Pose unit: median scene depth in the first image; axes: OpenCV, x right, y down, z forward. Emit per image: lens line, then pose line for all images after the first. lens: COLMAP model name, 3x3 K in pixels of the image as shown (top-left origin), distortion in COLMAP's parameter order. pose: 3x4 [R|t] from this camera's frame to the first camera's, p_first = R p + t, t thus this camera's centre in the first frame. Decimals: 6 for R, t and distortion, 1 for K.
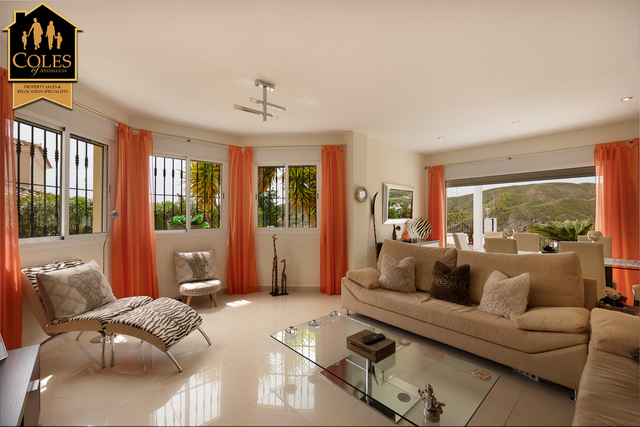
lens RADIAL K [[269.4, 0, 314.2], [0, 269.4, 215.0], [0, 0, 1]] dist [-0.001426, -0.000193]
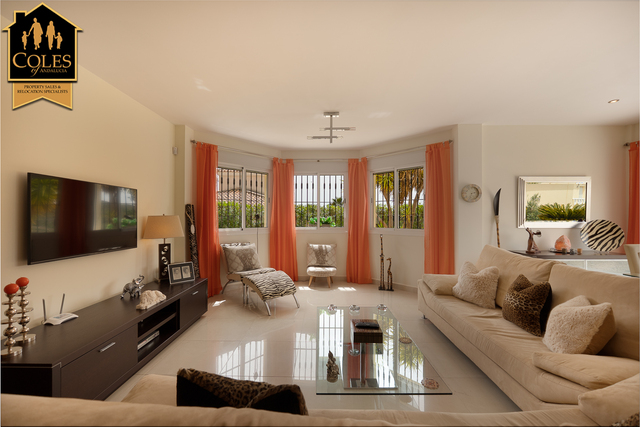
lens RADIAL K [[269.4, 0, 317.3], [0, 269.4, 213.8], [0, 0, 1]] dist [-0.001426, -0.000193]
pose [[0.739856, -0.006846, -0.672731, 0.444634], [-0.000208, 0.999946, -0.010405, 0.000748], [0.672766, 0.007838, 0.739814, 0.009983]]
